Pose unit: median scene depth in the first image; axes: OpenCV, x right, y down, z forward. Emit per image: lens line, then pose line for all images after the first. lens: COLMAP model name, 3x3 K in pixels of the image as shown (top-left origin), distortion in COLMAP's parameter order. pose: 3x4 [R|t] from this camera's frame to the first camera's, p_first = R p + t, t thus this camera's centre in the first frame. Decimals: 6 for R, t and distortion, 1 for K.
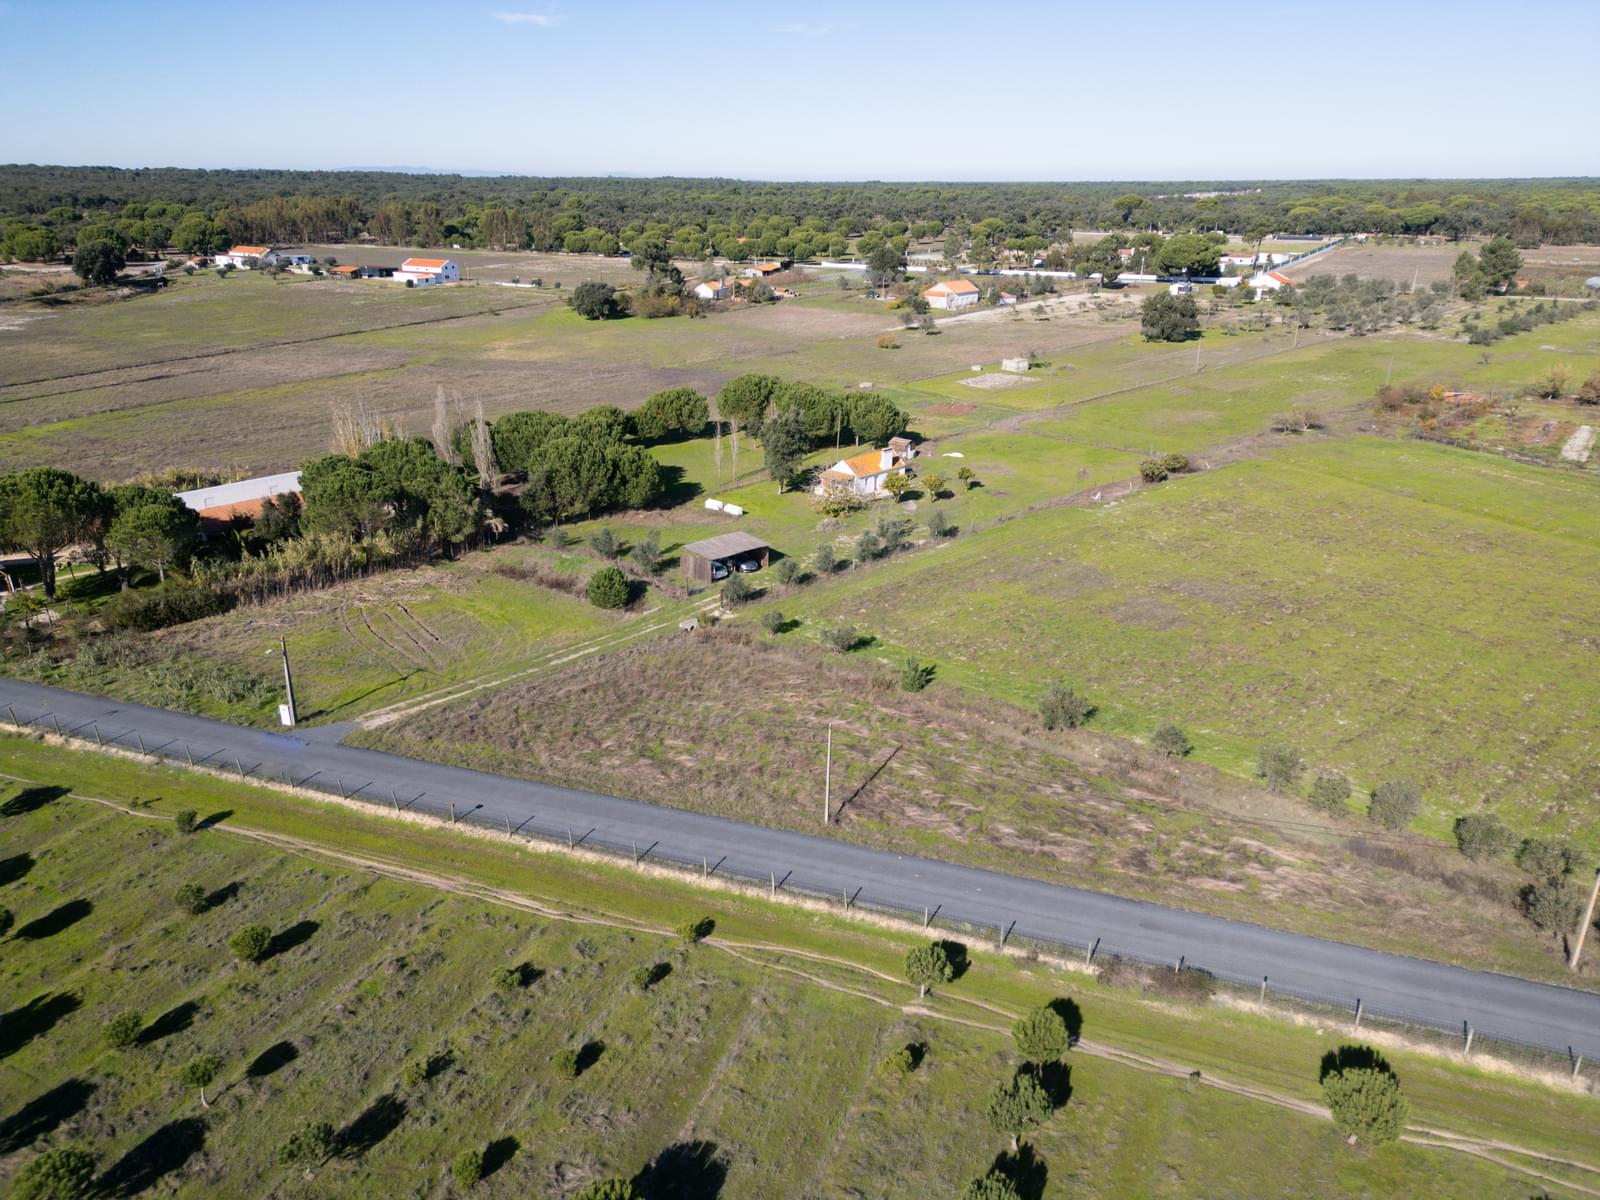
lens RADIAL K [[1117.2, 0, 800.0], [0, 1117.2, 600.0], [0, 0, 1]] dist [0.070312, -0.065693]
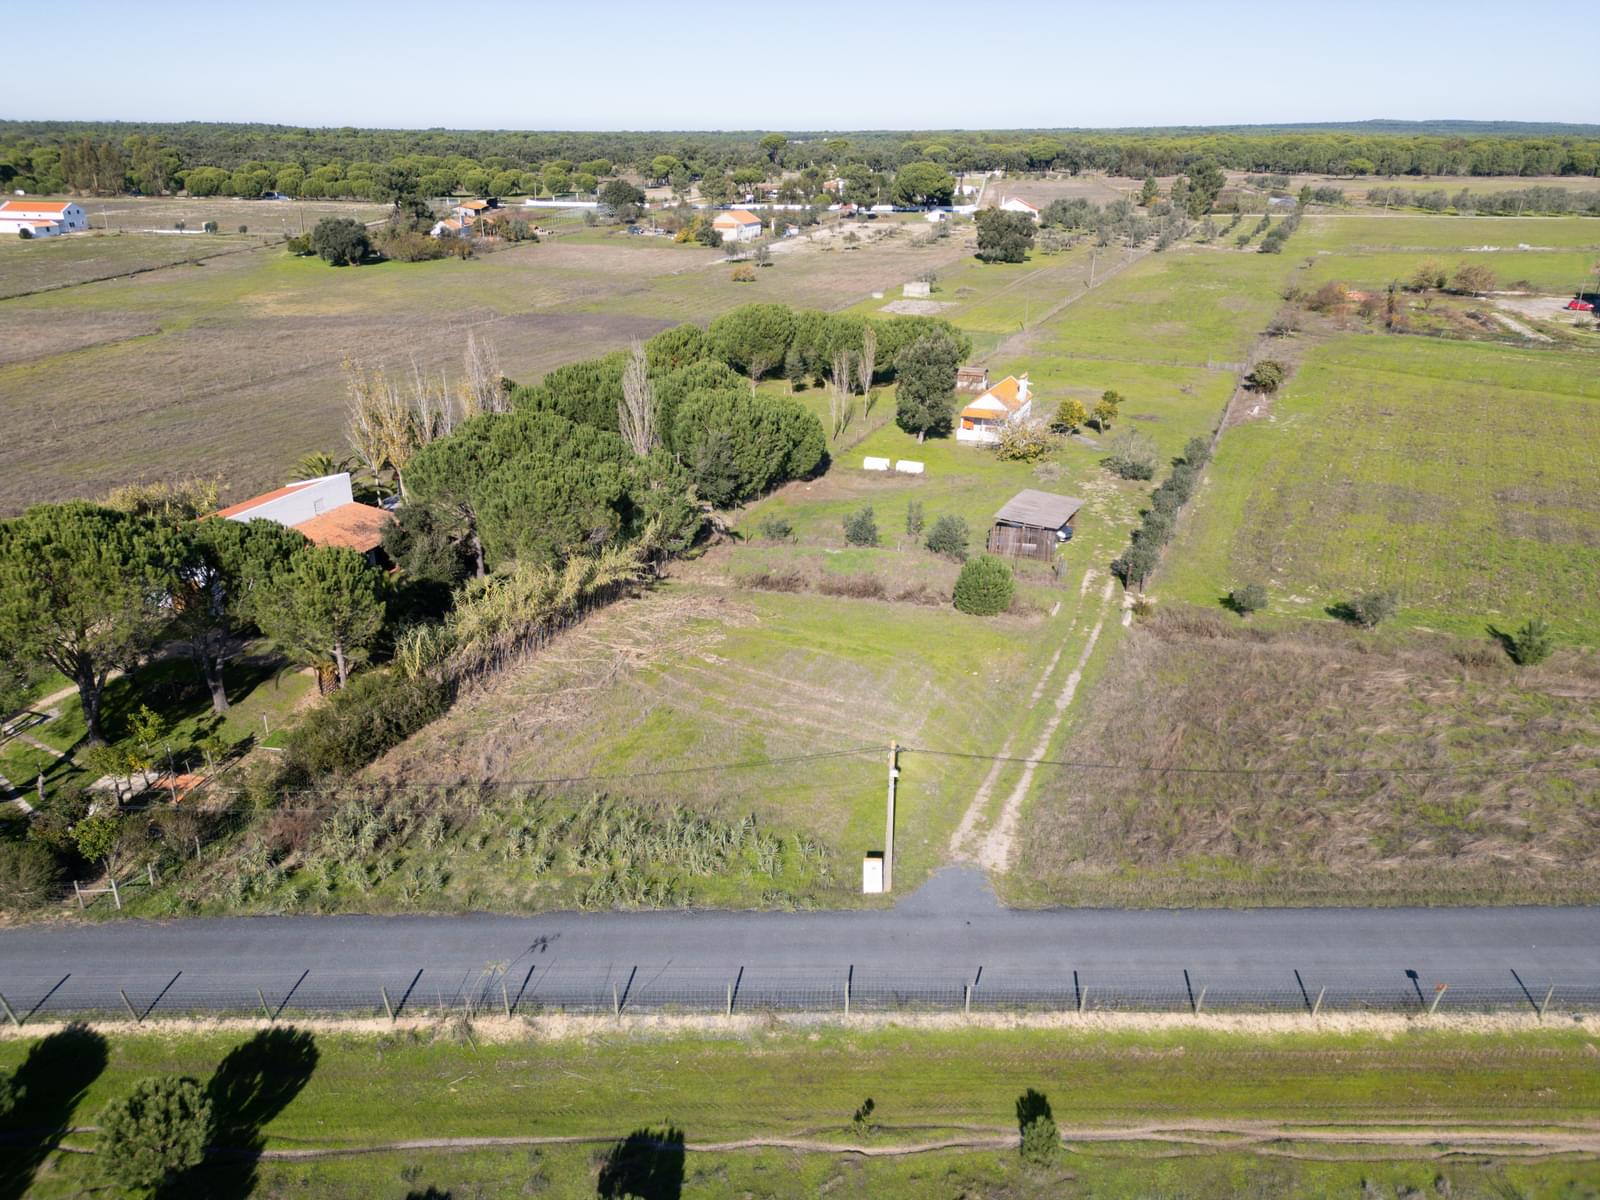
lens RADIAL K [[1117.2, 0, 800.0], [0, 1117.2, 600.0], [0, 0, 1]] dist [0.070312, -0.065693]
pose [[0.935101, -0.139128, 0.325928, -0.278131], [0.126892, 0.990183, 0.058620, -0.031365], [-0.330884, -0.013458, 0.943576, 0.204840]]
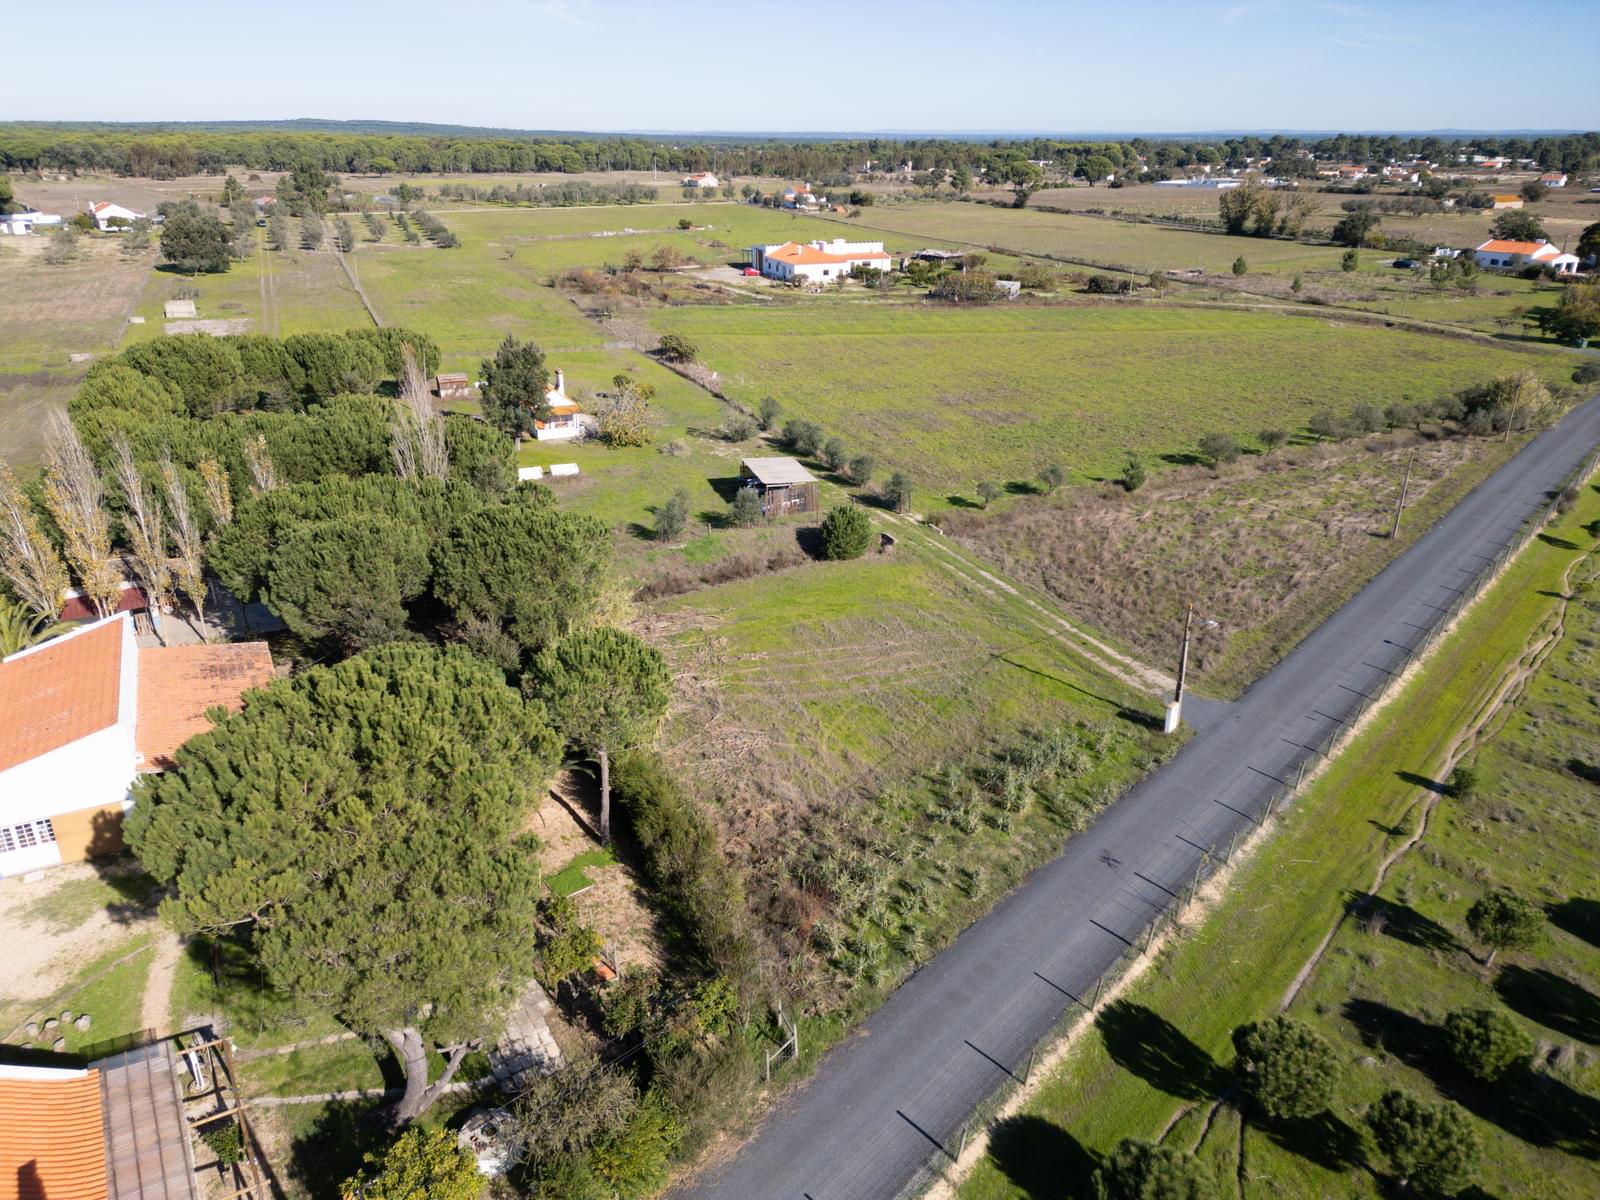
lens RADIAL K [[1117.2, 0, 800.0], [0, 1117.2, 600.0], [0, 0, 1]] dist [0.070312, -0.065693]
pose [[0.371905, -0.358386, 0.856298, -0.483590], [0.323011, 0.914780, 0.242573, -0.093664], [-0.870259, 0.186380, 0.455974, 0.367804]]
